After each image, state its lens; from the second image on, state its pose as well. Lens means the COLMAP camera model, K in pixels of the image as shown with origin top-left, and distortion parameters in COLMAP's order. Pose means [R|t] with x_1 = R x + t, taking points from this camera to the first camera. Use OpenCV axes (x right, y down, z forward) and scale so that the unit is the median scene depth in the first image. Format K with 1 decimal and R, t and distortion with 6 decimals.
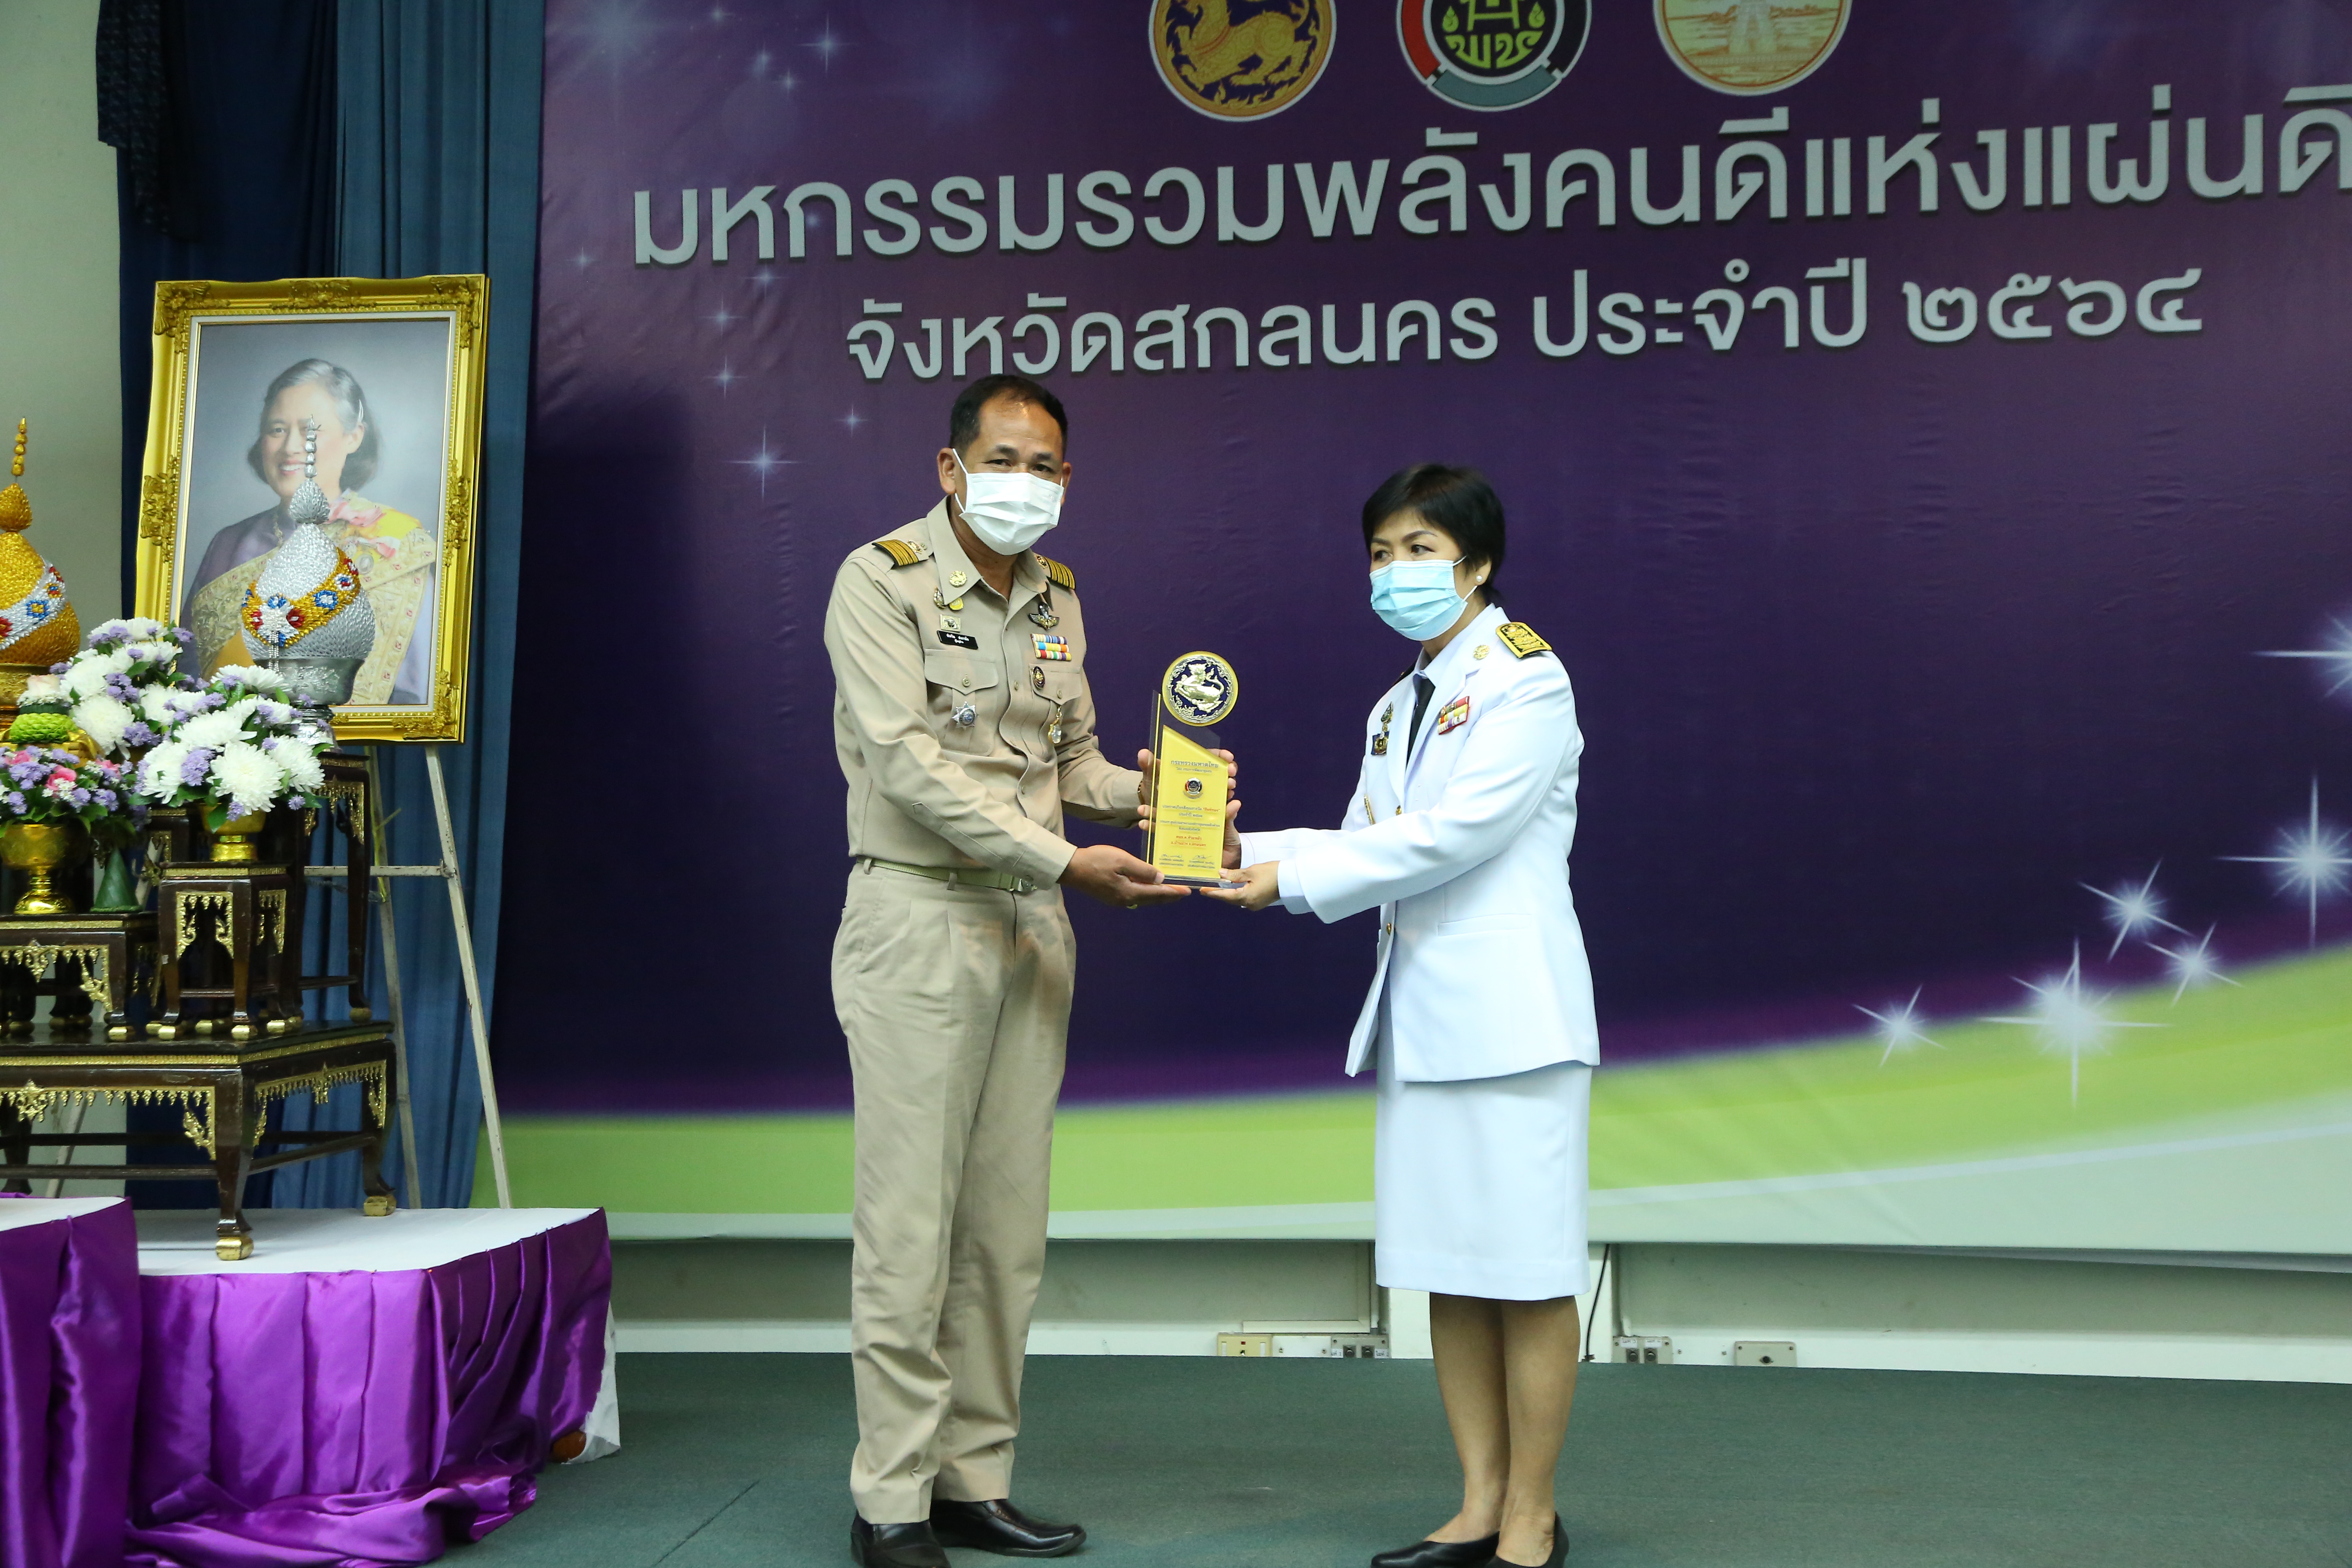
lens RADIAL K [[2895.6, 0, 1179.9], [0, 2895.6, 767.2], [0, 0, 1]] dist [0.116514, 0.000000]
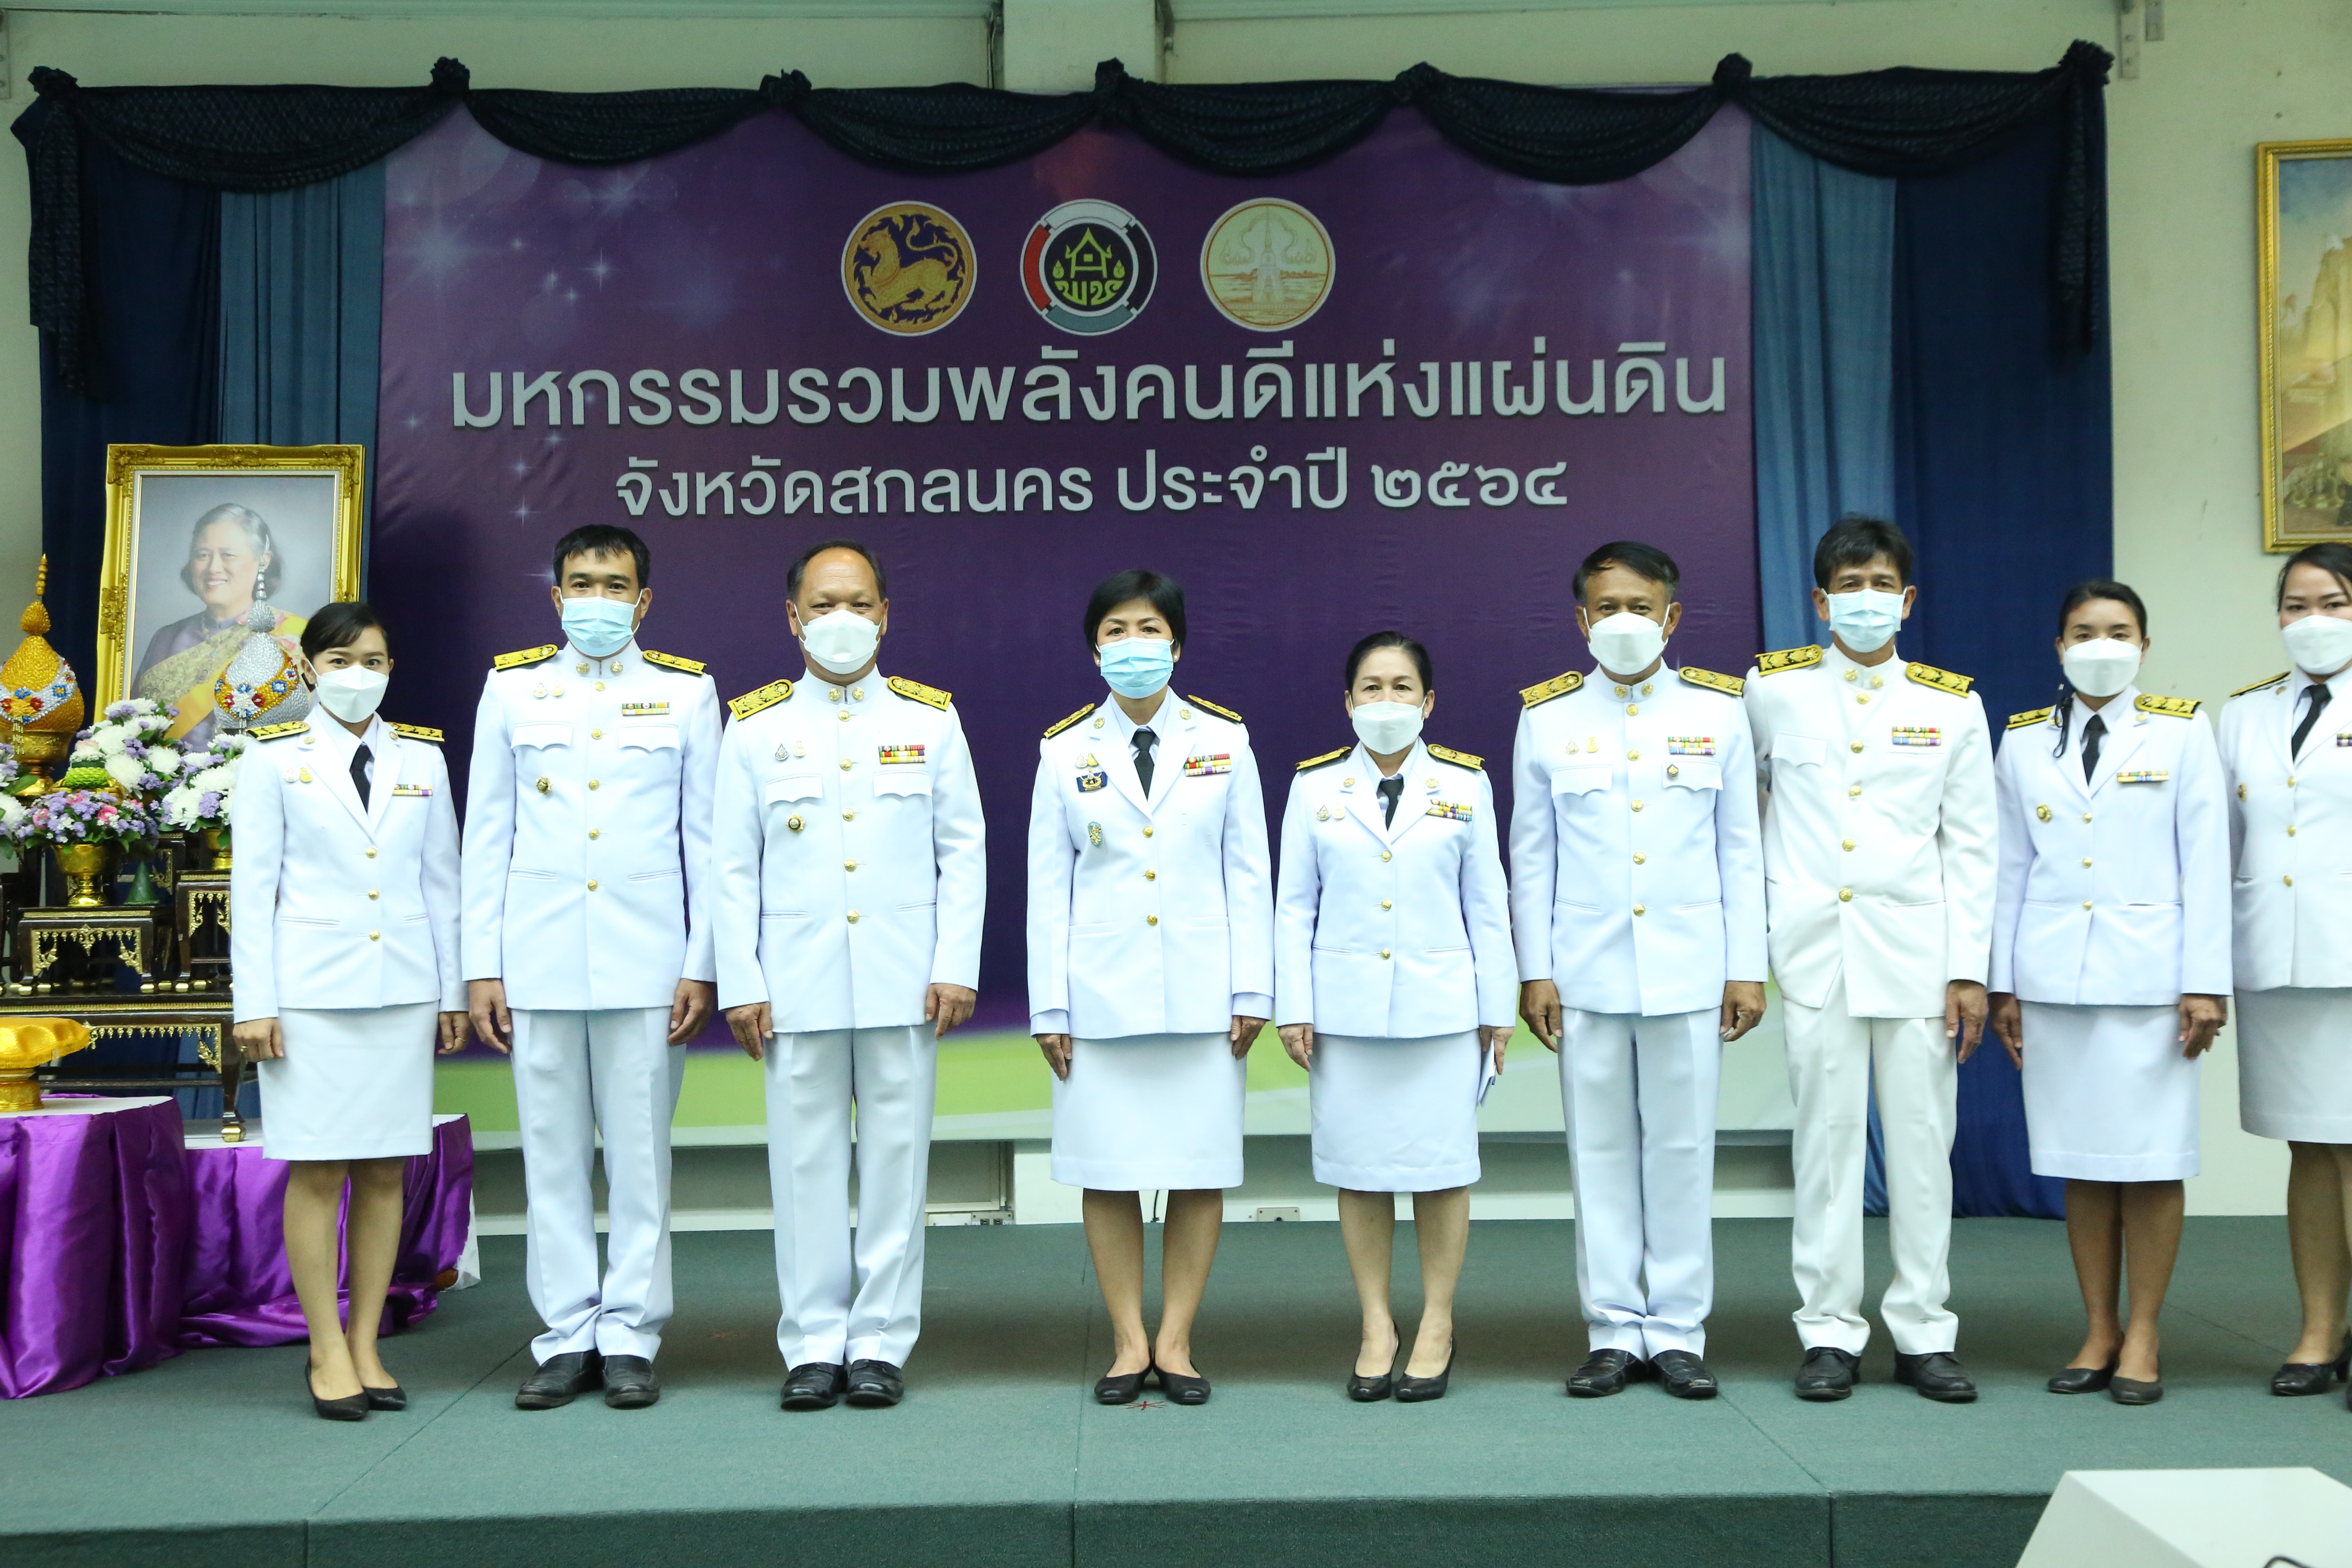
lens RADIAL K [[2855.7, 0, 1174.7], [0, 2855.7, 788.1], [0, 0, 1]] dist [0.109505, 0.000000]
pose [[0.989552, 0.001102, 0.144172, -0.051136], [-0.001292, 0.999998, 0.001222, -0.008232], [-0.144170, -0.001396, 0.989552, -0.377717]]
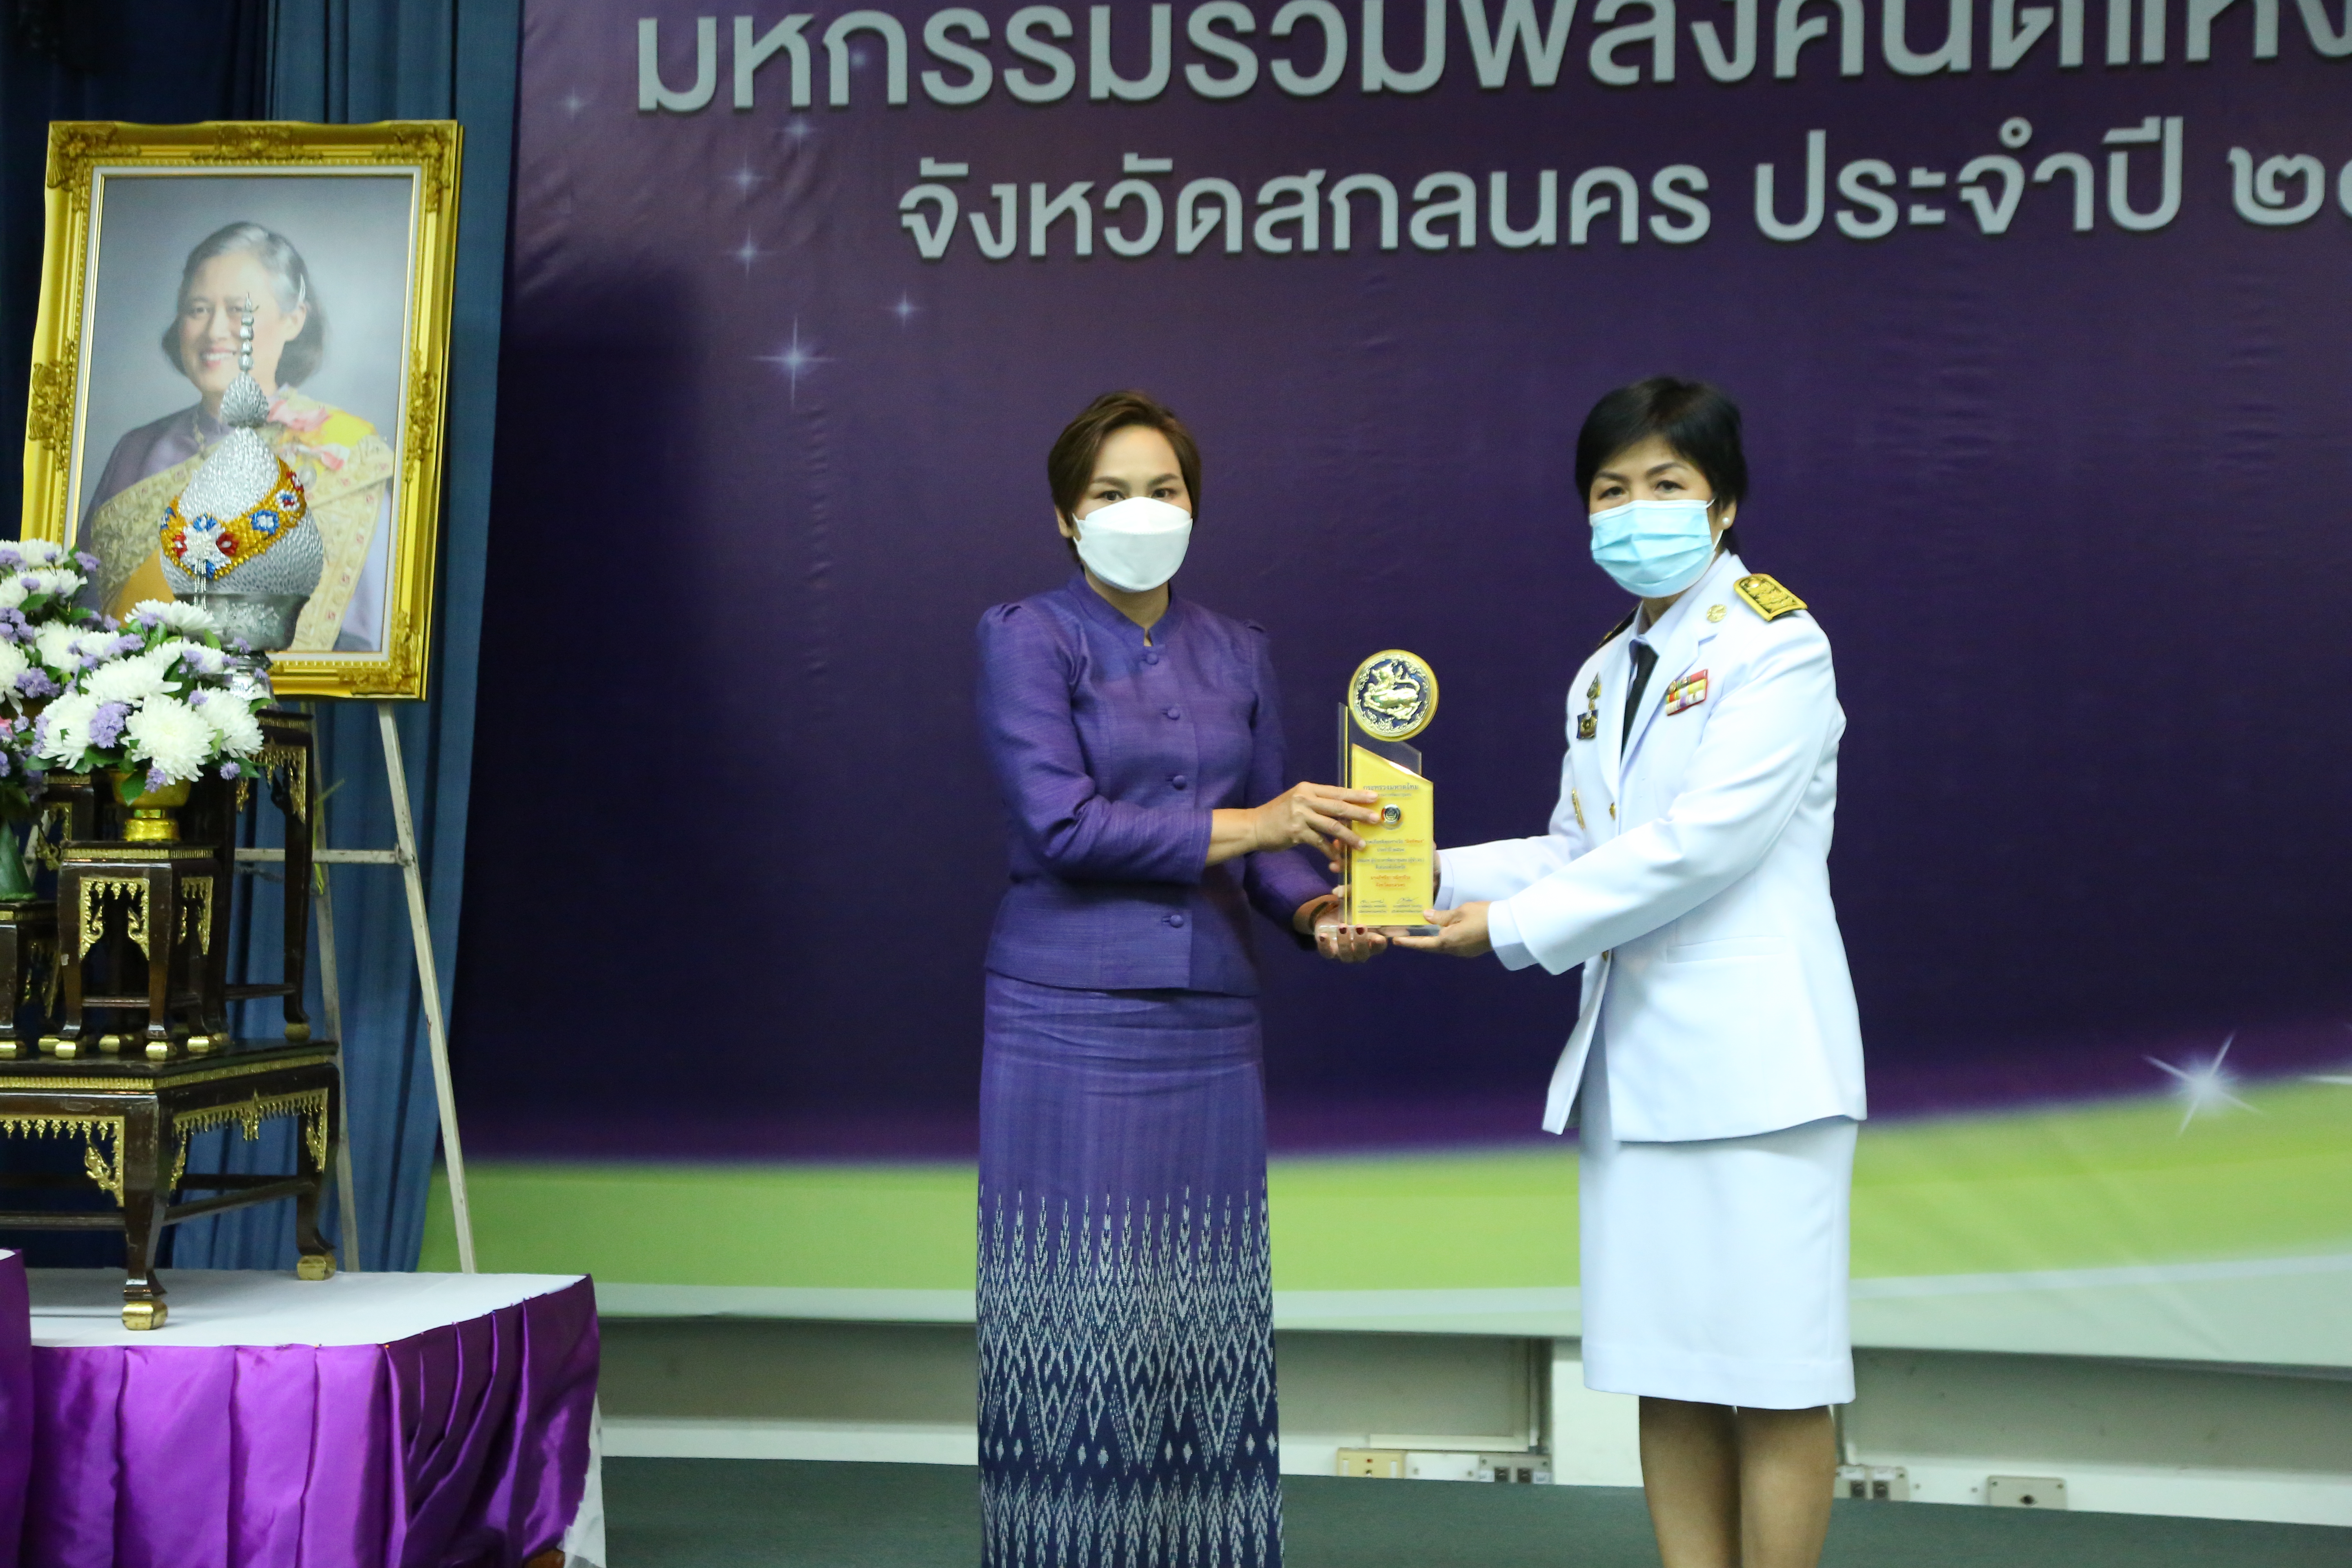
lens RADIAL K [[3647.6, 0, 1182.5], [0, 3647.6, 774.3], [0, 0, 1]] dist [0.215028, 0.000000]
pose [[0.999567, 0.016905, -0.024066, -0.008995], [-0.016709, 0.999826, 0.008290, 0.000214], [0.024202, -0.007884, 0.999676, -0.018716]]
